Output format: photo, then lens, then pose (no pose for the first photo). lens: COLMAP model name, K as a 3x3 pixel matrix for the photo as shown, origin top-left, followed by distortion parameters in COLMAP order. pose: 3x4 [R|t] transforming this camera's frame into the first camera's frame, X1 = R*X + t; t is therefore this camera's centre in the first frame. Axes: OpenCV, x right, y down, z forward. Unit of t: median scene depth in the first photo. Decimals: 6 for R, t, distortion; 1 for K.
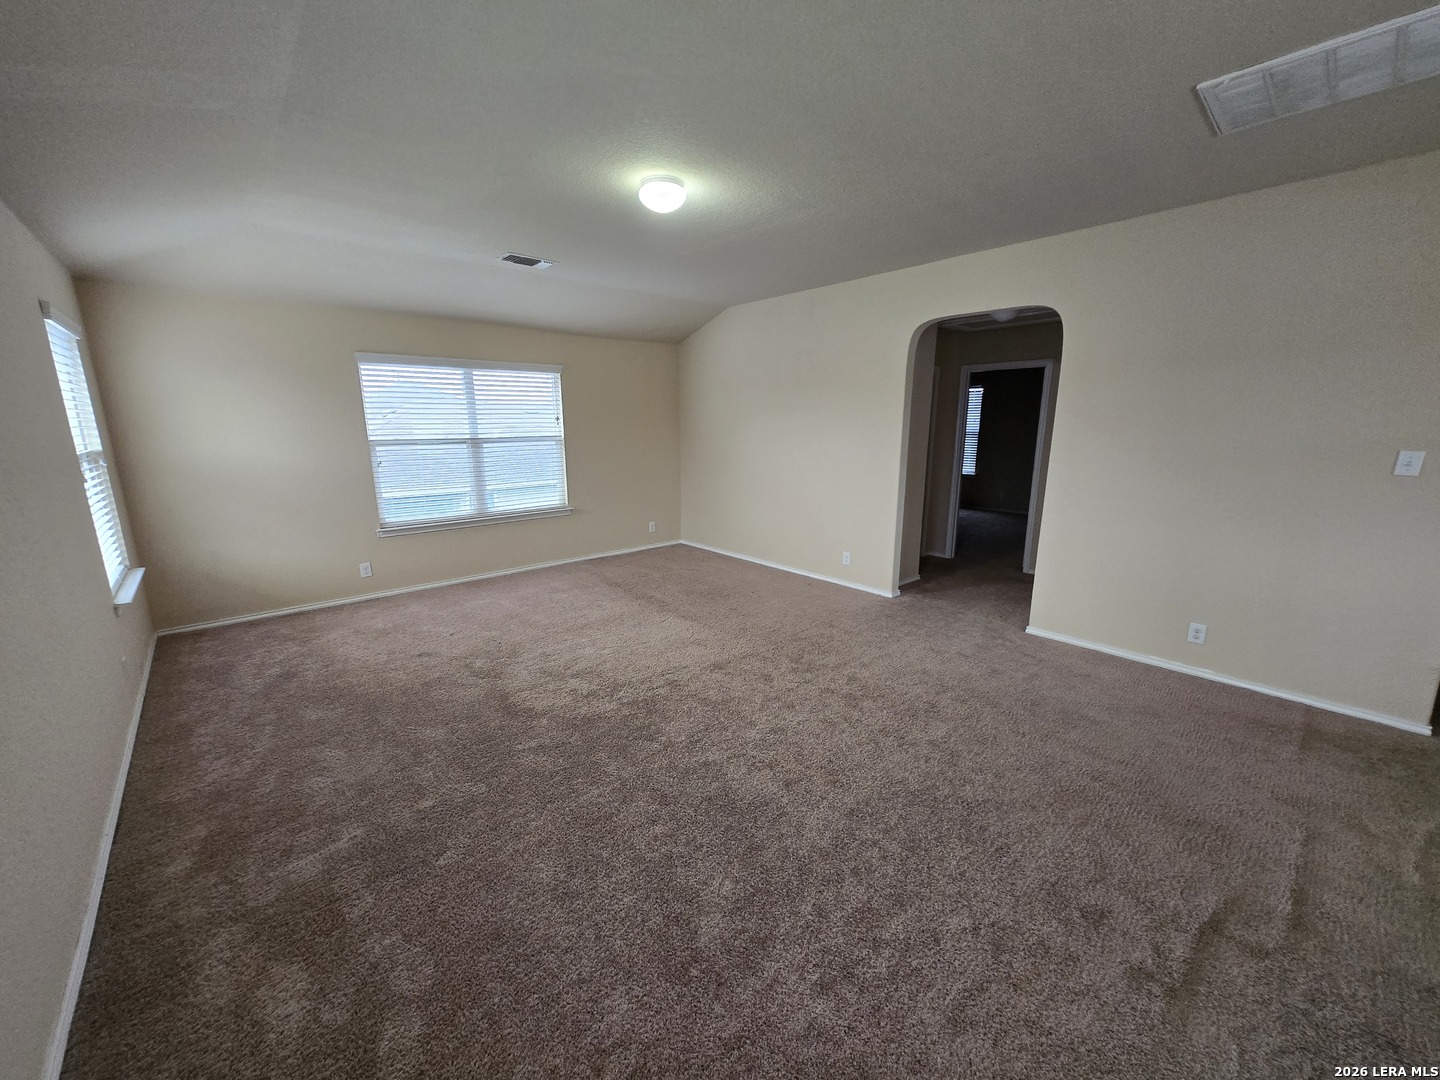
lens RADIAL K [[562.2, 0, 713.2], [0, 562.2, 542.5], [0, 0, 1]] dist [0.002826, -0.001300]
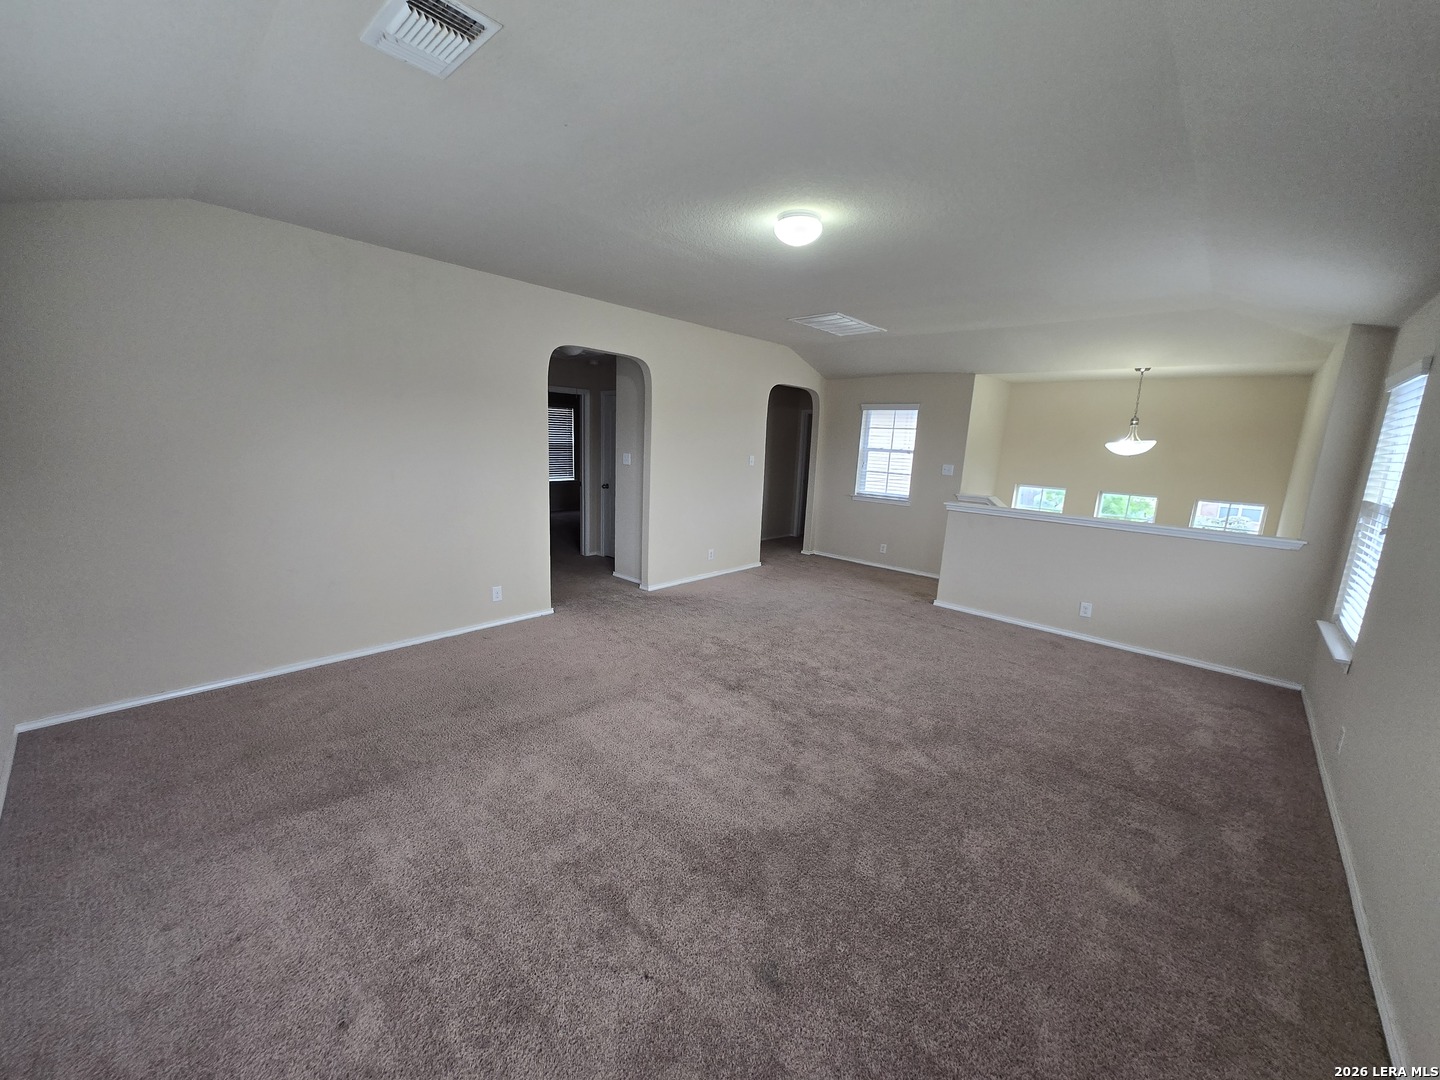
lens RADIAL K [[562.2, 0, 713.2], [0, 562.2, 542.5], [0, 0, 1]] dist [0.002826, -0.001300]
pose [[-0.089273, -0.186659, 0.978360, -0.884910], [0.178744, 0.963333, 0.200101, -0.229234], [-0.979837, 0.192740, -0.052635, 0.992676]]
